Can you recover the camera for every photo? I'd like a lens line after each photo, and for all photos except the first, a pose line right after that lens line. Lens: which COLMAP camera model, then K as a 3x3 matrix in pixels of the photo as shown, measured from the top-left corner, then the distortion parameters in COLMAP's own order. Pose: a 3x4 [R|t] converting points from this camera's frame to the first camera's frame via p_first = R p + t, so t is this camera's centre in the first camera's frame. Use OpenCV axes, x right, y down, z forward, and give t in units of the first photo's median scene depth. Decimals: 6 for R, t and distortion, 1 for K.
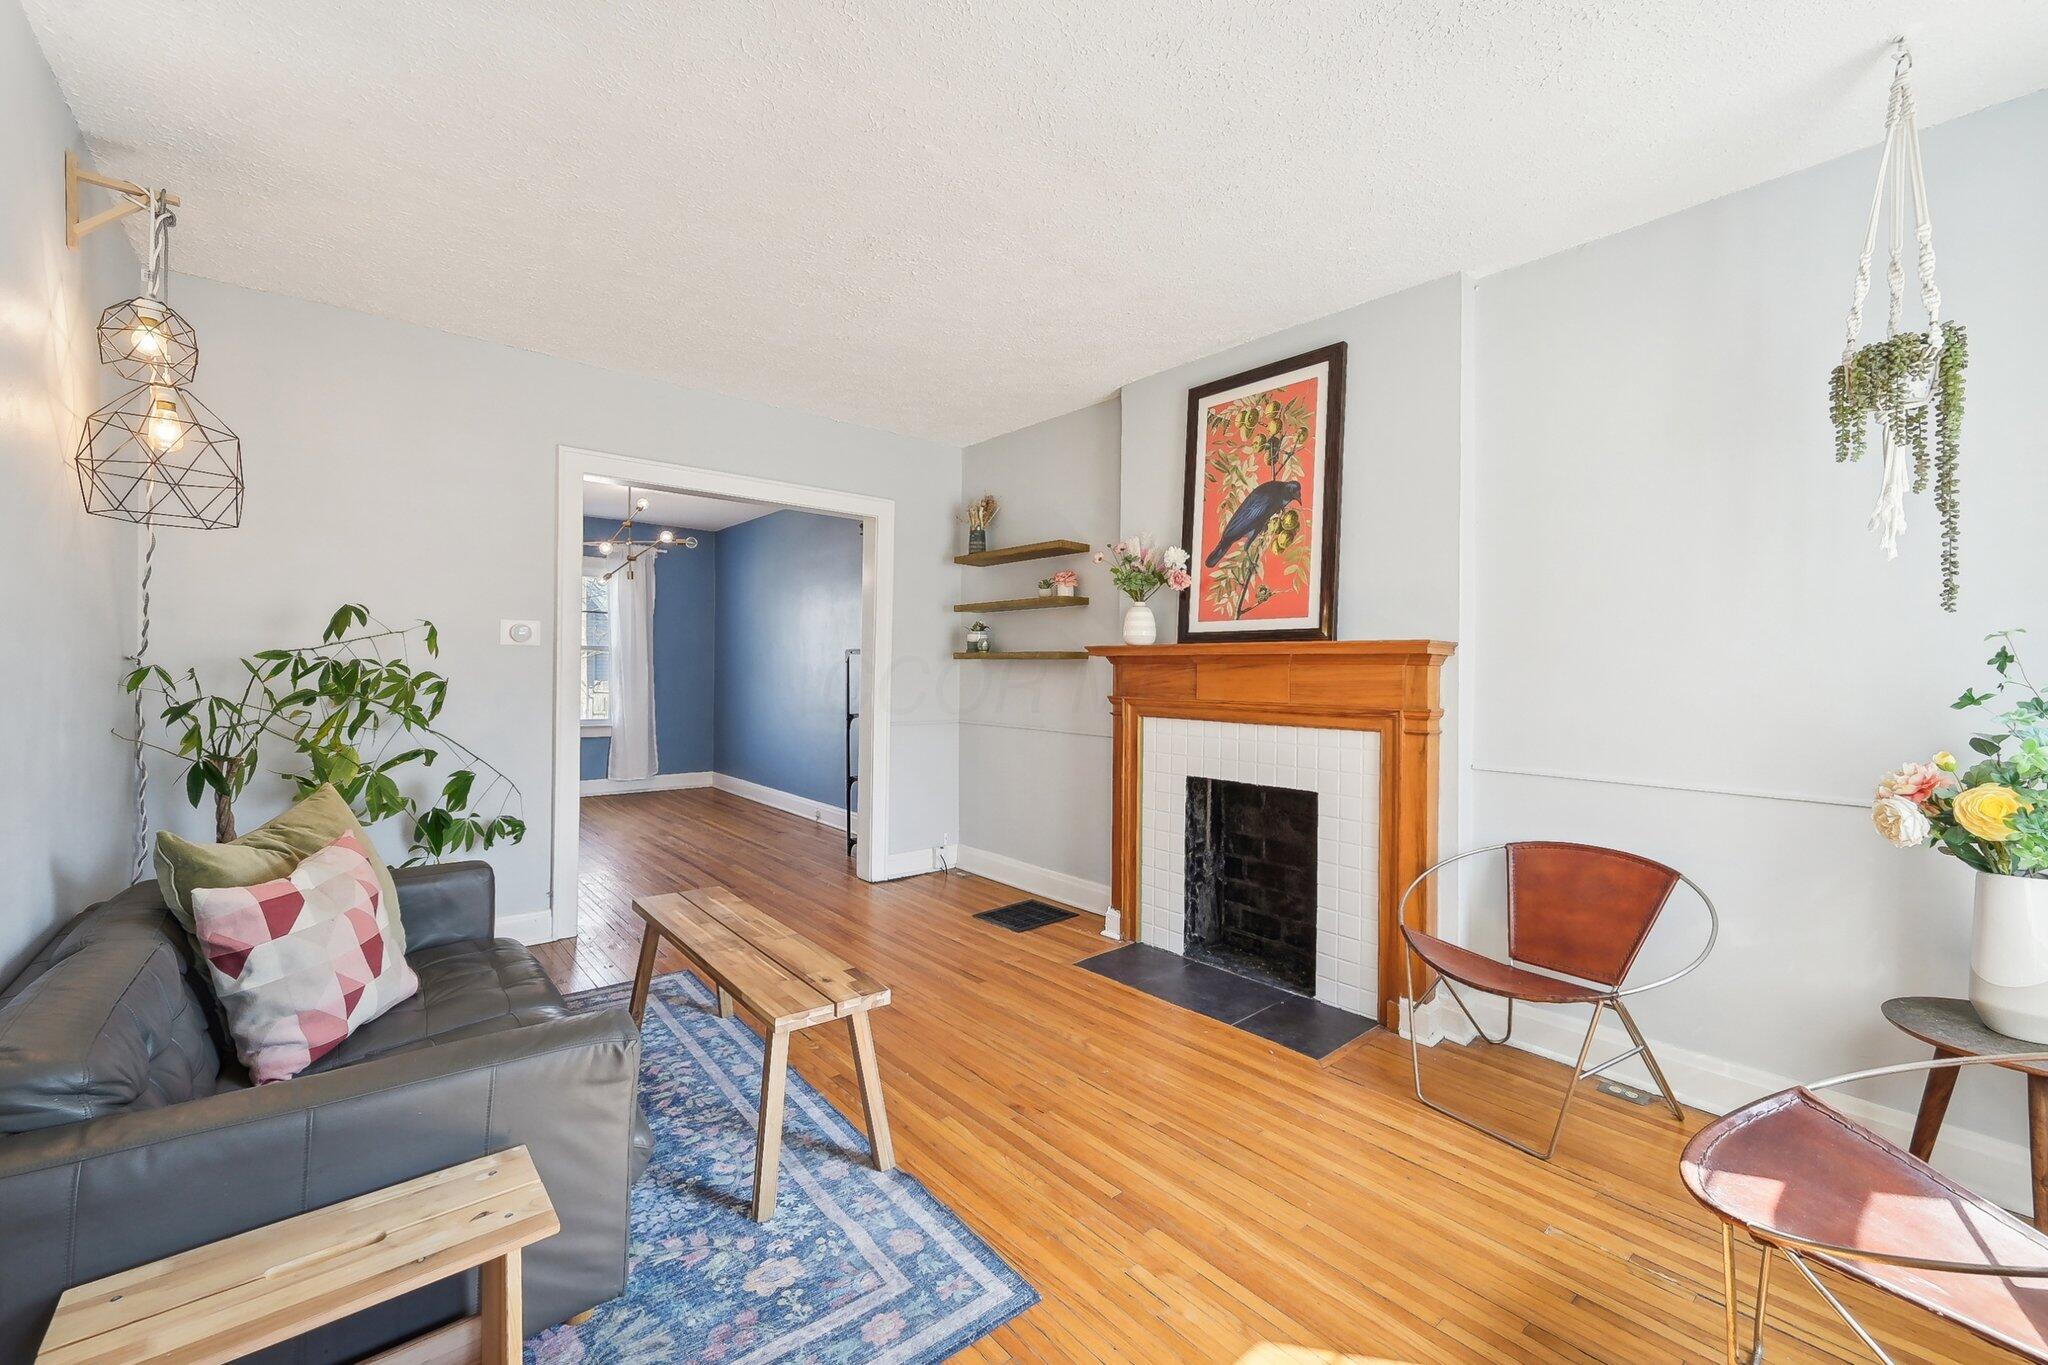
lens RADIAL K [[823.8, 0, 1022.3], [0, 823.8, 683.9], [0, 0, 1]] dist [0.000635, 0.001099]
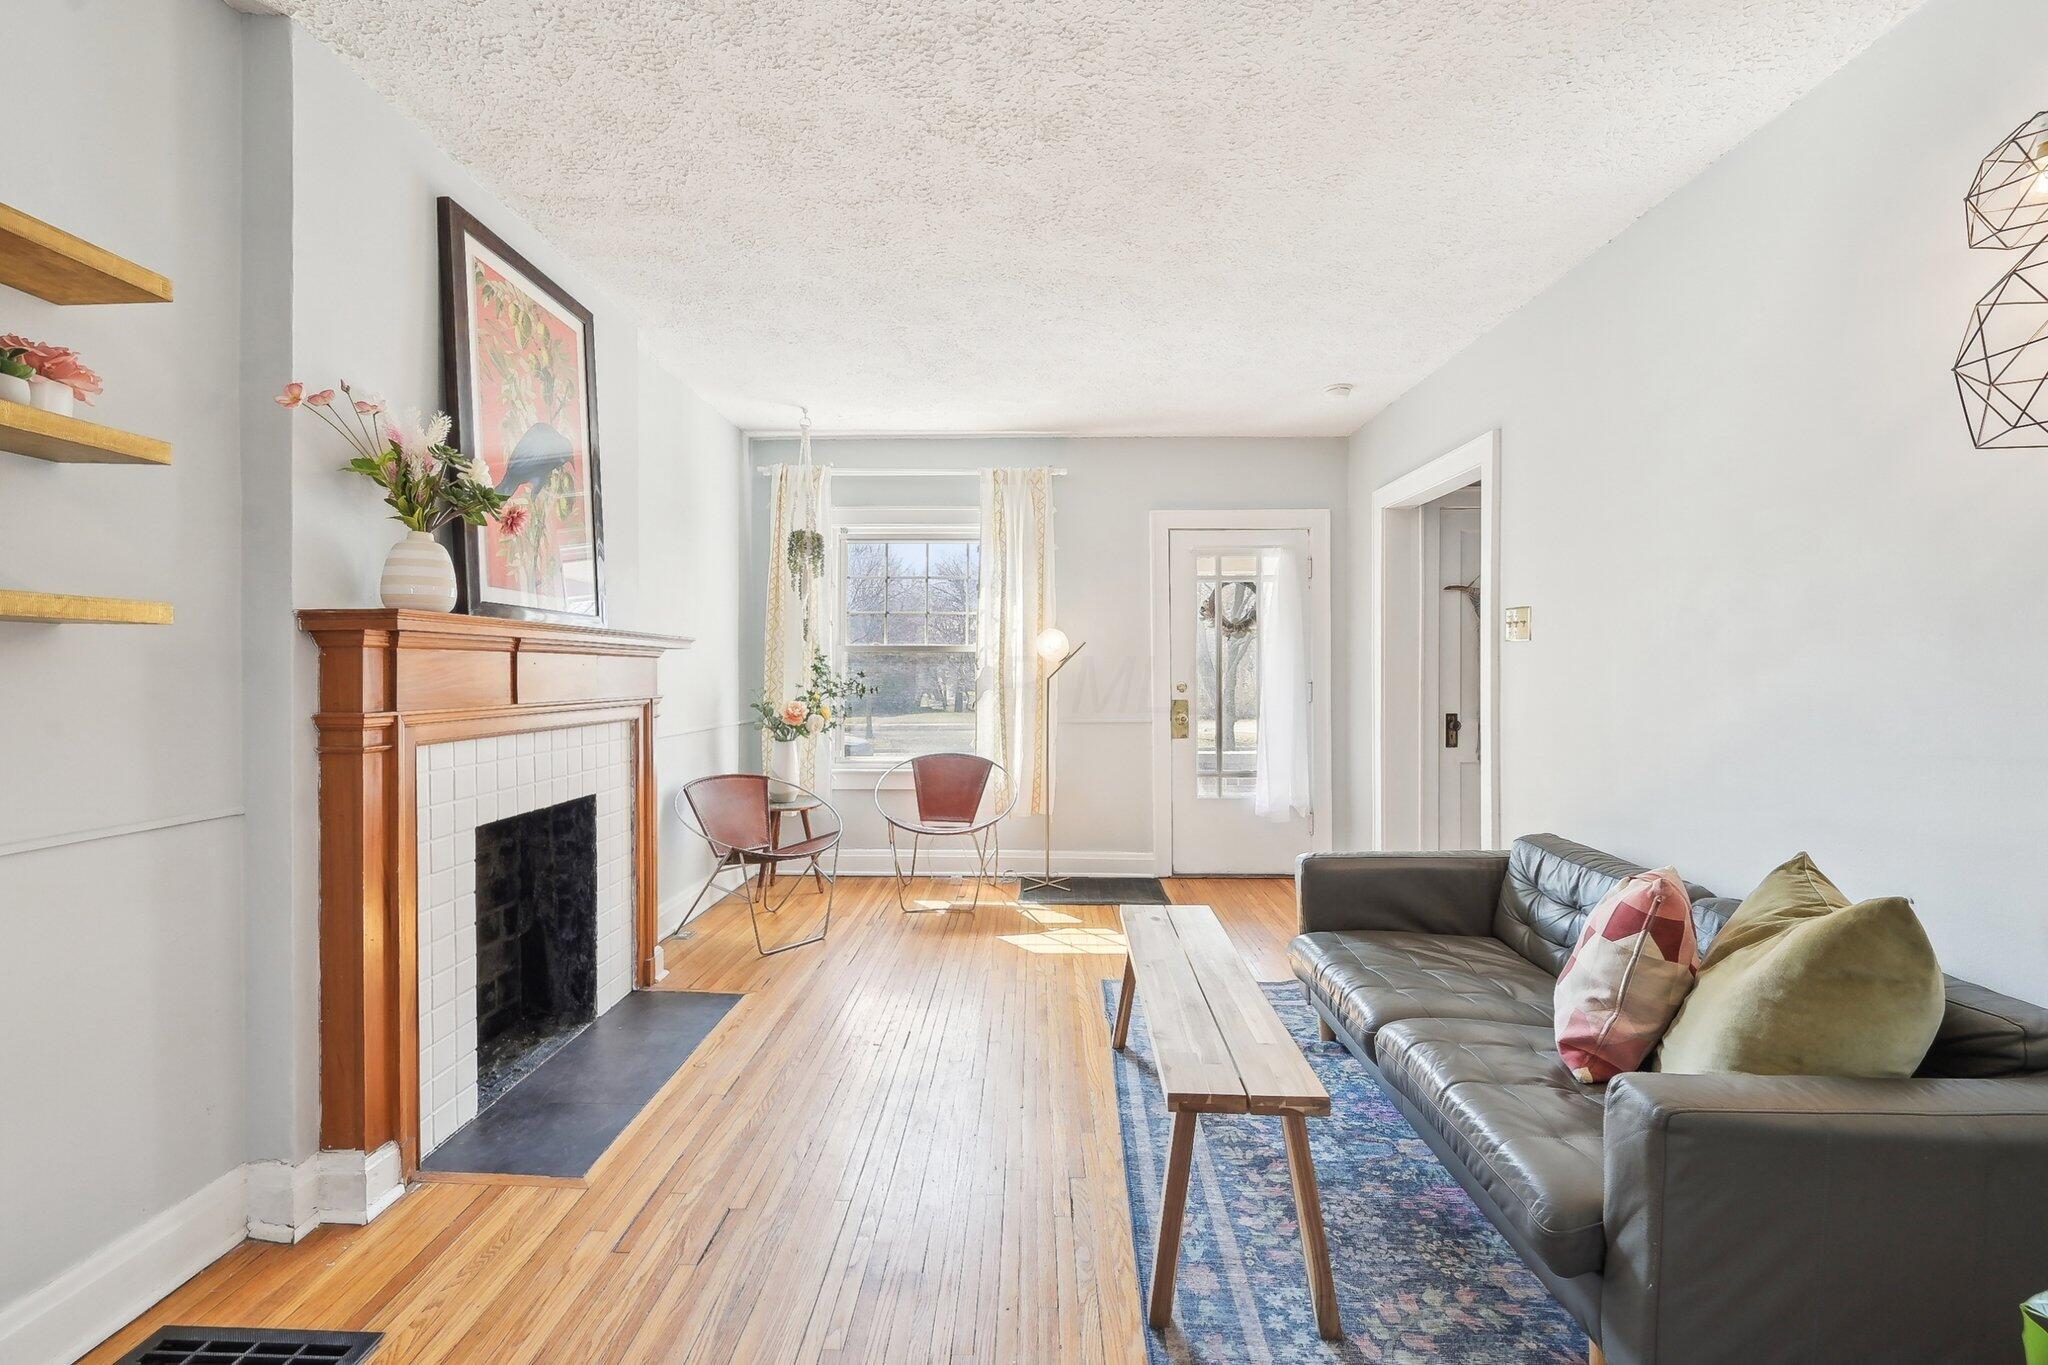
lens RADIAL K [[823.8, 0, 1019.6], [0, 823.8, 674.3], [0, 0, 1]] dist [0.000635, 0.001099]
pose [[-0.746119, -0.009918, 0.665739, -0.579262], [-0.000893, 0.999903, 0.013896, -0.015571], [-0.665812, 0.009774, -0.746055, 1.310836]]
